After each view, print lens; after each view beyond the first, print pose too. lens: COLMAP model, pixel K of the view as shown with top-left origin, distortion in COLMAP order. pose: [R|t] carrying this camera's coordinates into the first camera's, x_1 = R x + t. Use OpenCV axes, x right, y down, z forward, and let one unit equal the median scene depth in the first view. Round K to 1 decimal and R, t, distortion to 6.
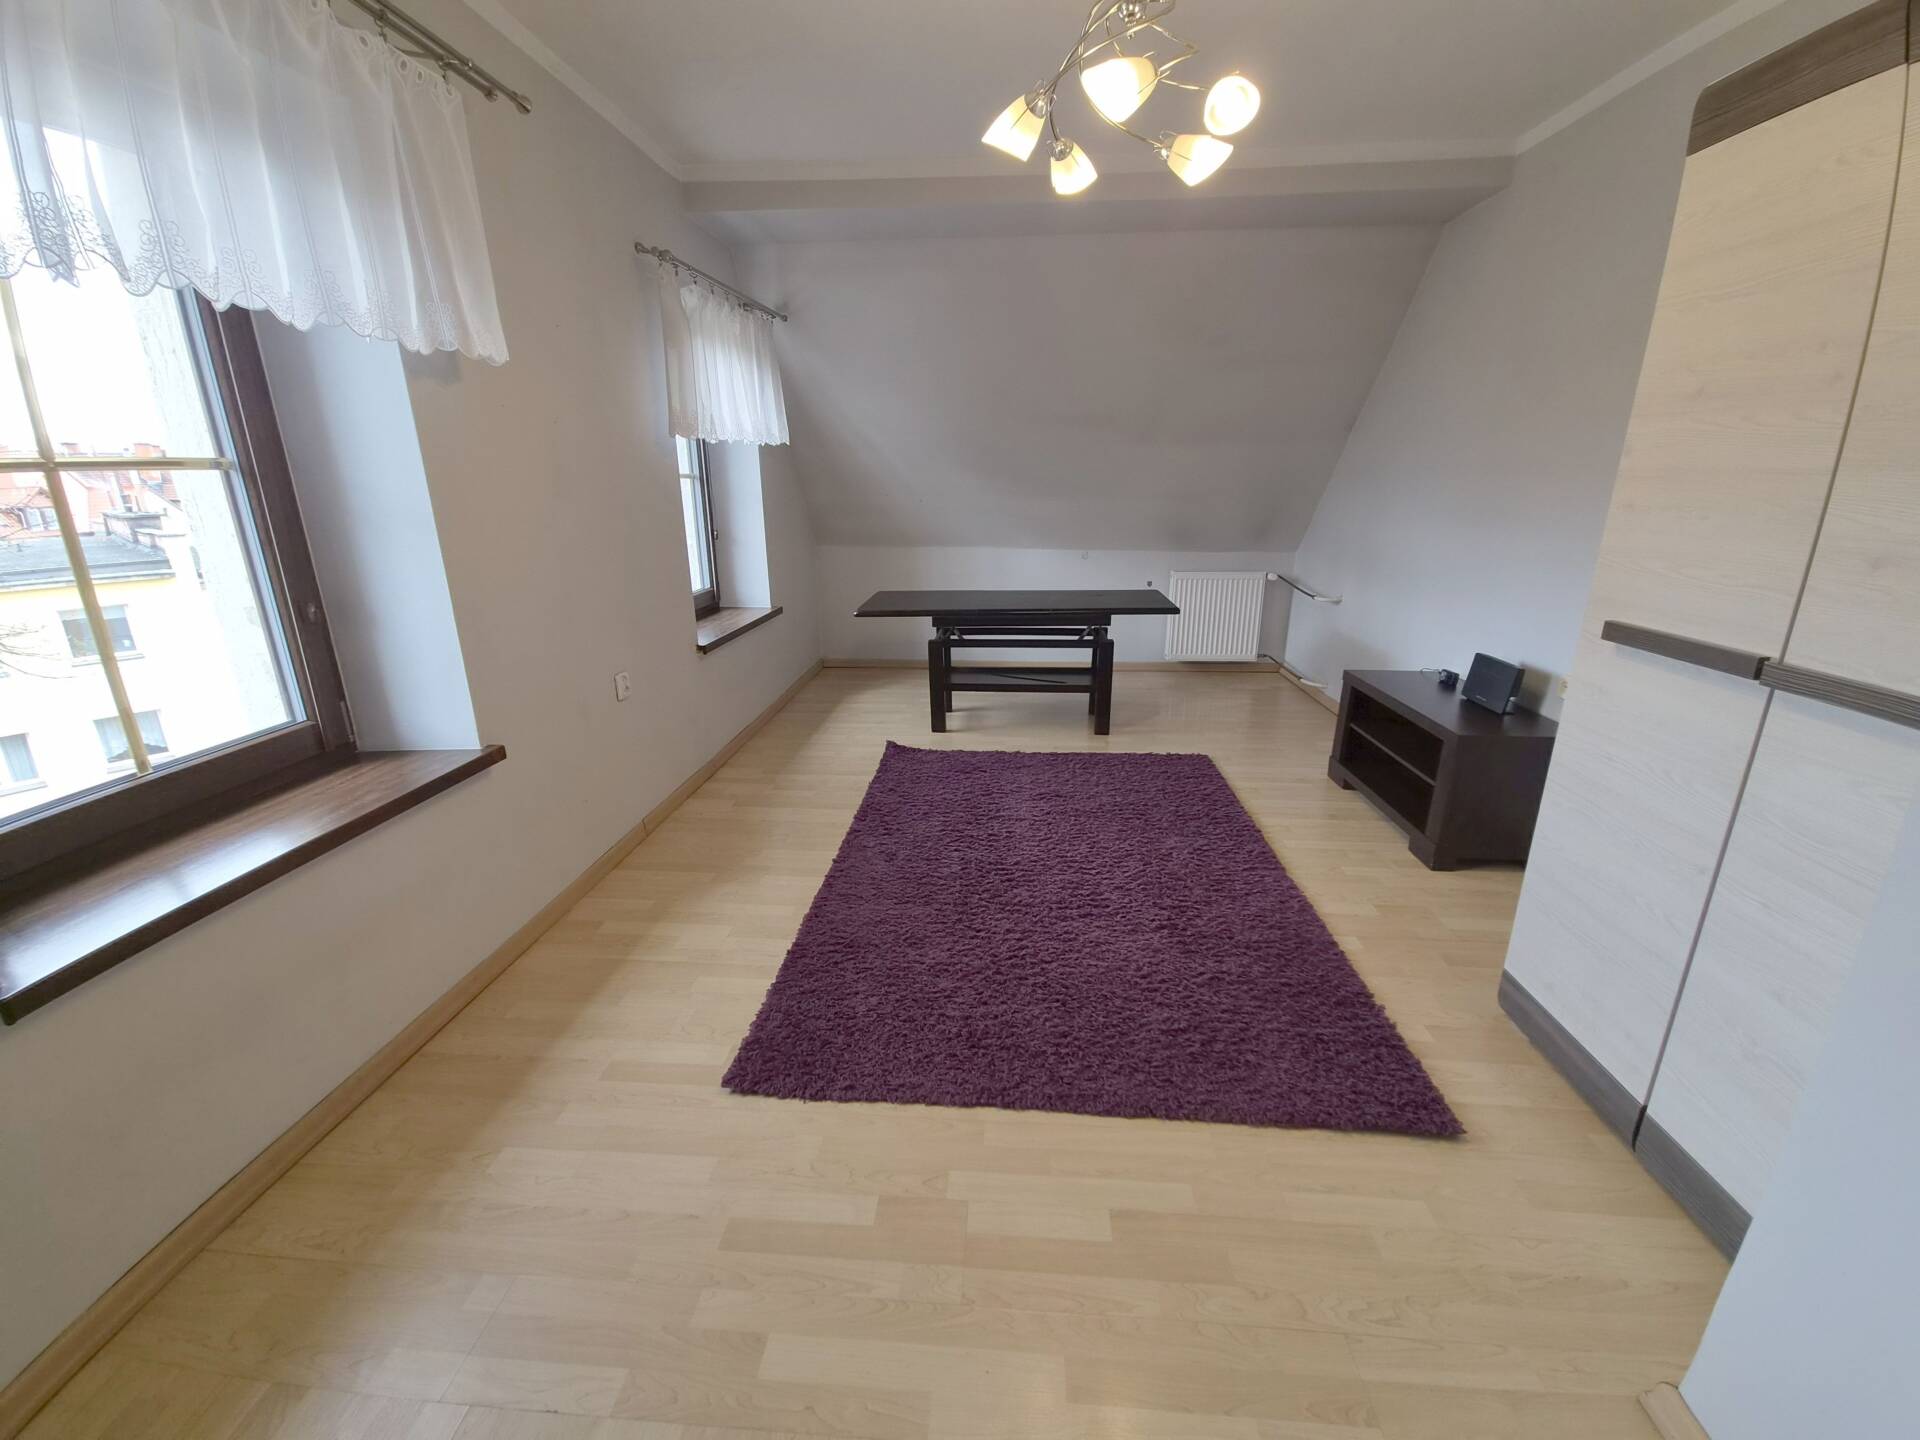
lens RADIAL K [[781.2, 0, 959.5], [0, 781.2, 716.8], [0, 0, 1]] dist [0.002045, 0.000144]
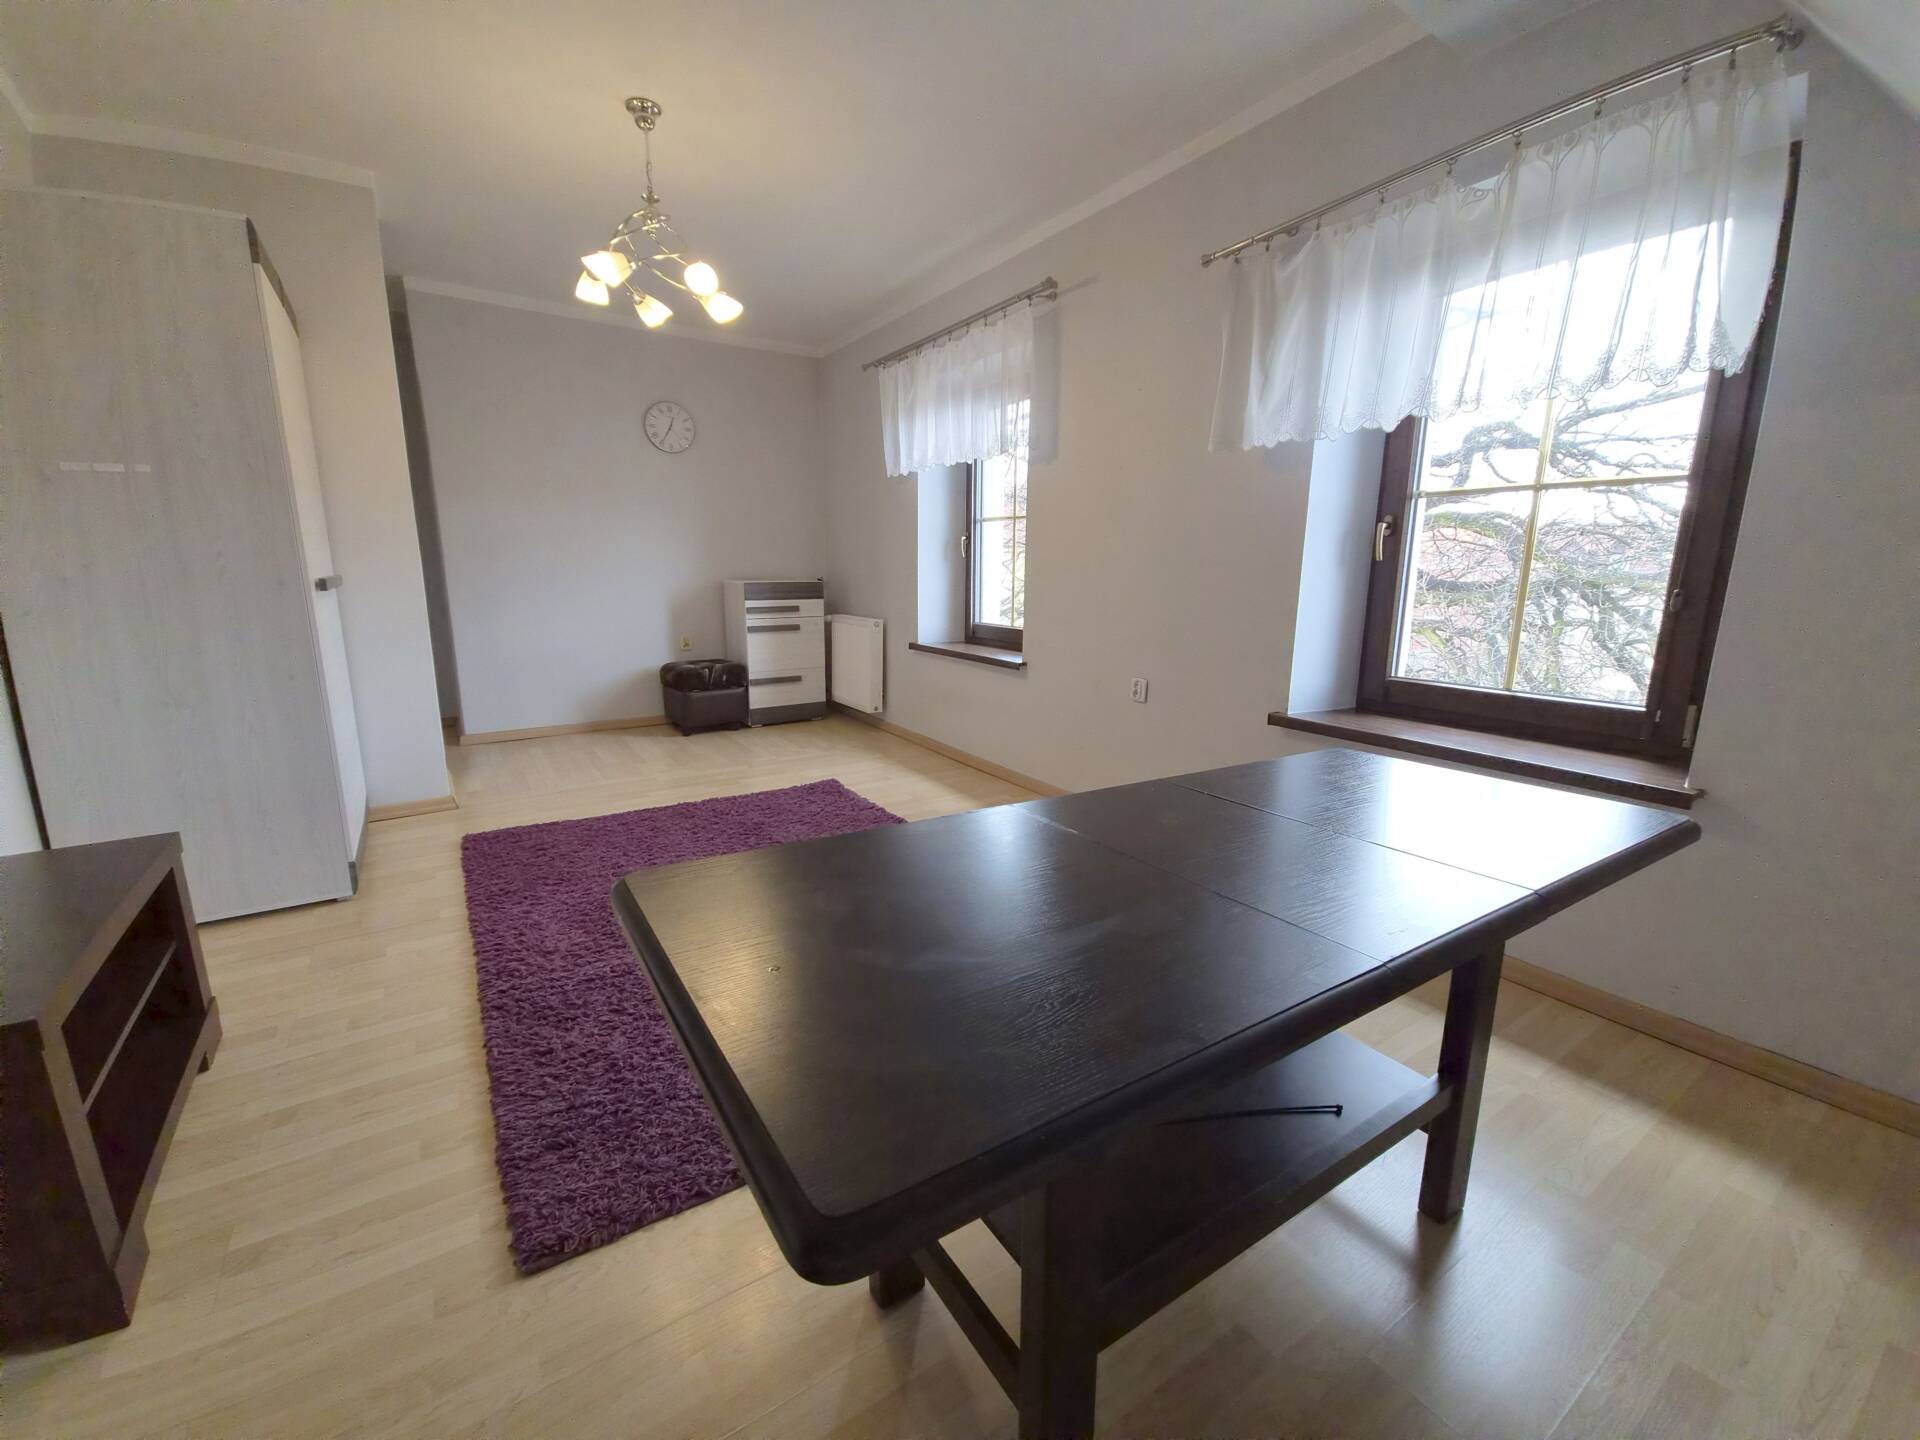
lens RADIAL K [[781.2, 0, 959.5], [0, 781.2, 716.8], [0, 0, 1]] dist [0.002045, 0.000144]
pose [[-0.789749, 0.119071, -0.601763, 0.712765], [-0.180387, 0.892529, 0.413344, -0.650139], [0.586308, 0.434988, -0.683395, 2.556122]]
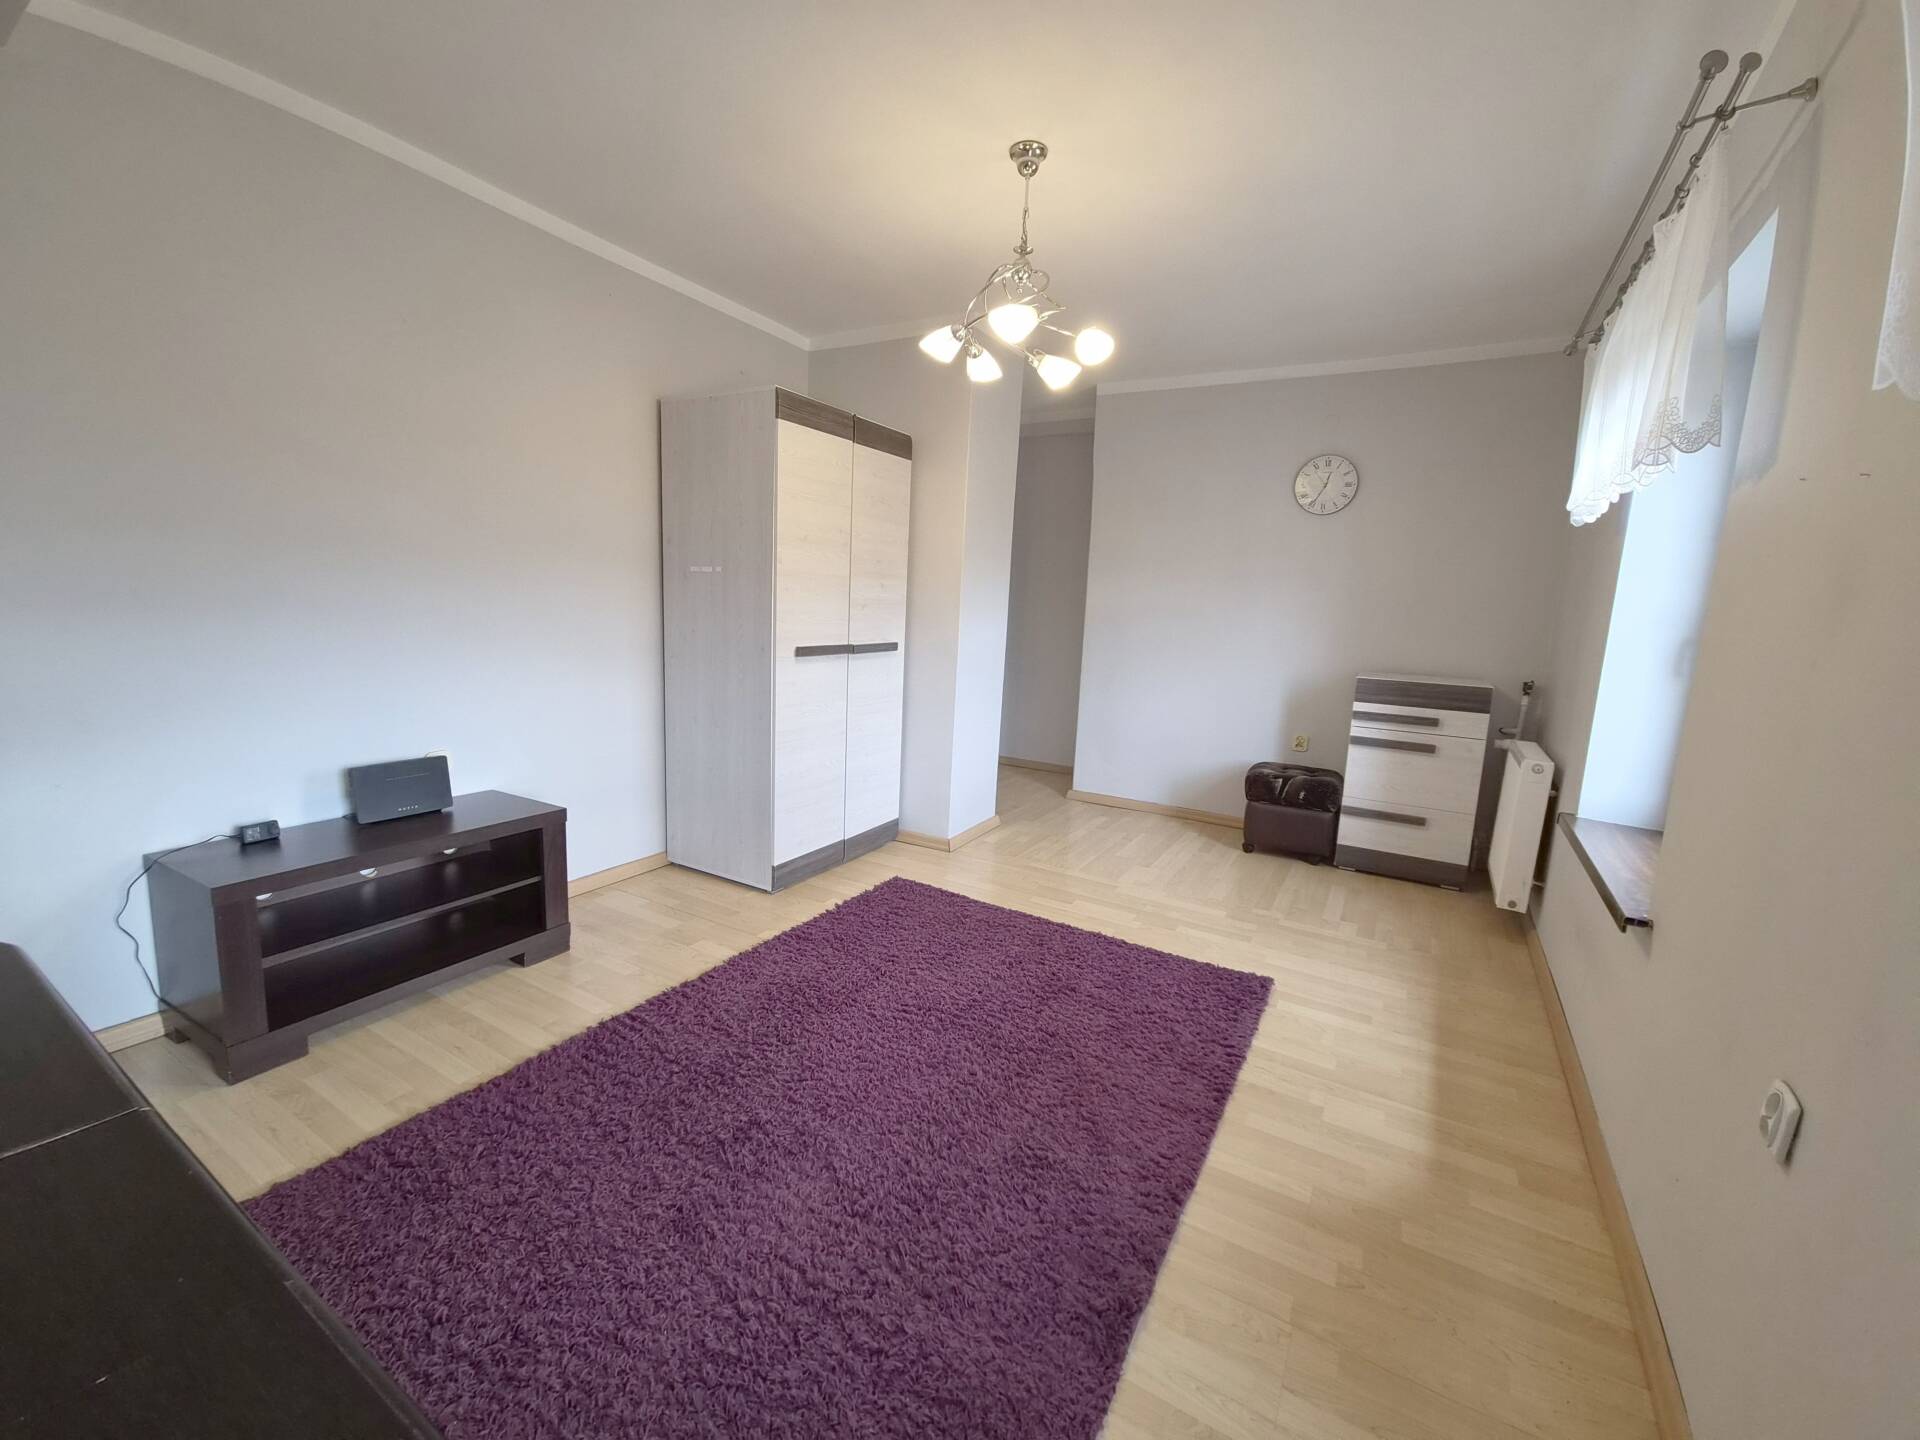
lens RADIAL K [[781.2, 0, 959.5], [0, 781.2, 716.8], [0, 0, 1]] dist [0.002045, 0.000144]
pose [[-0.897225, -0.100611, 0.429959, -0.345868], [0.090304, 0.911311, 0.401693, -0.631372], [-0.432241, 0.399236, -0.808566, 2.197825]]
